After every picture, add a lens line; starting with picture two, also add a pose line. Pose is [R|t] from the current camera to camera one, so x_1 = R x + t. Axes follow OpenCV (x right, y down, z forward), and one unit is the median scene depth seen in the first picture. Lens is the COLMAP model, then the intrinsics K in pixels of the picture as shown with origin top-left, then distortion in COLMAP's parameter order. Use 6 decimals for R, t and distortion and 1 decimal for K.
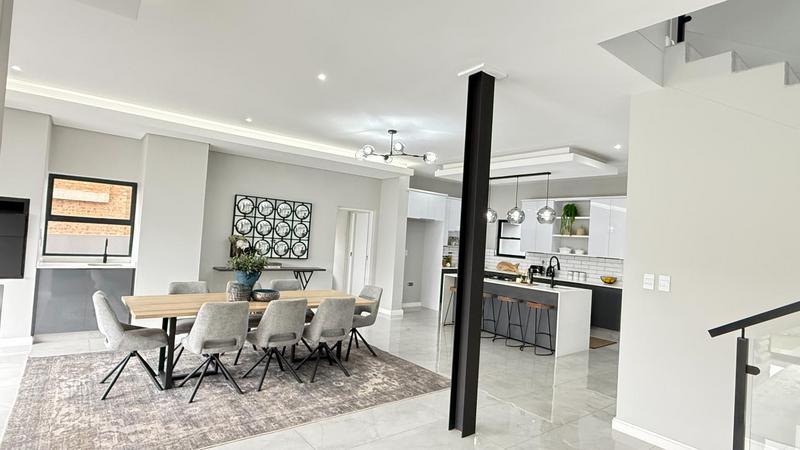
lens RADIAL K [[415.3, 0, 400.0], [0, 415.3, 225.0], [0, 0, 1]] dist [0.001820, -0.000123]
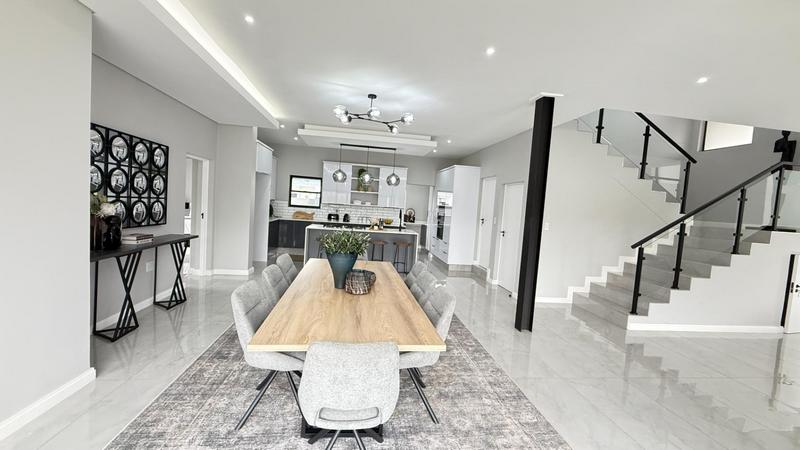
lens RADIAL K [[317.5, 0, 400.0], [0, 317.5, 225.0], [0, 0, 1]] dist [-0.001259, 0.000341]
pose [[0.510379, -0.085006, 0.855738, -0.538276], [-0.059496, 0.989227, 0.133751, -0.017075], [-0.857889, -0.119176, 0.499823, 0.412948]]
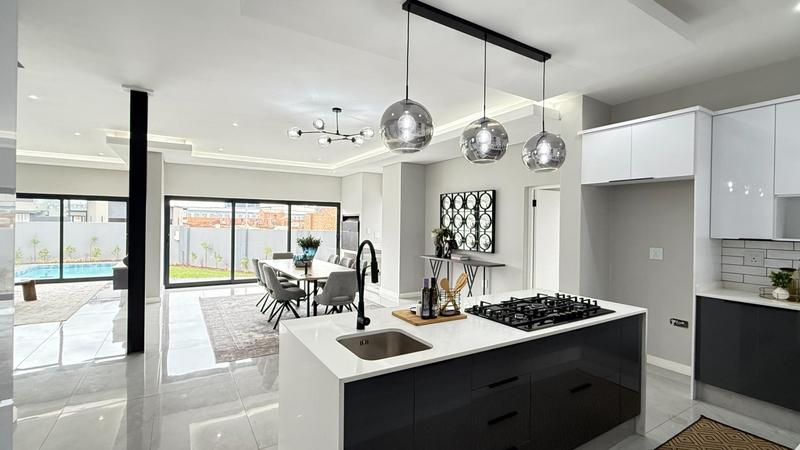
lens RADIAL K [[364.6, 0, 400.0], [0, 364.6, 225.0], [0, 0, 1]] dist [0.001358, 0.000005]
pose [[-0.114125, -0.062423, -0.991503, 0.624360], [0.005276, 0.997972, -0.063437, 0.076952], [0.993452, -0.012471, -0.113564, 0.985829]]
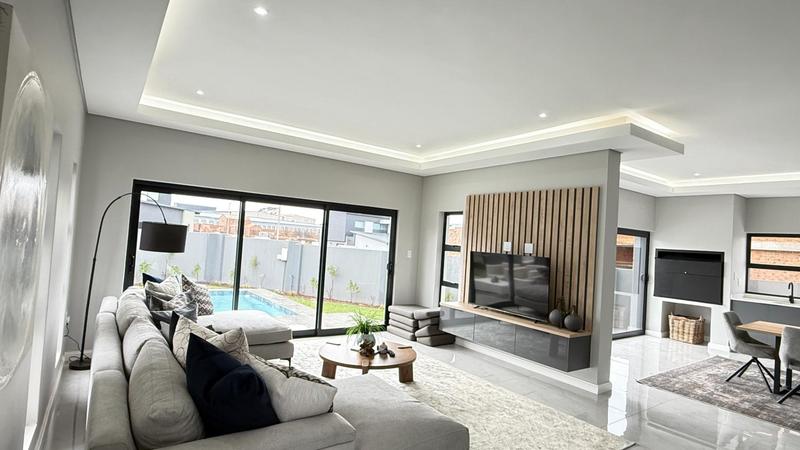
lens RADIAL K [[415.3, 0, 400.0], [0, 415.3, 225.0], [0, 0, 1]] dist [0.001820, -0.000123]
pose [[-0.037374, -0.102895, -0.993990, 0.457866], [-0.041359, 0.993992, -0.101340, 0.028870], [0.998445, 0.037323, -0.041405, -0.076234]]
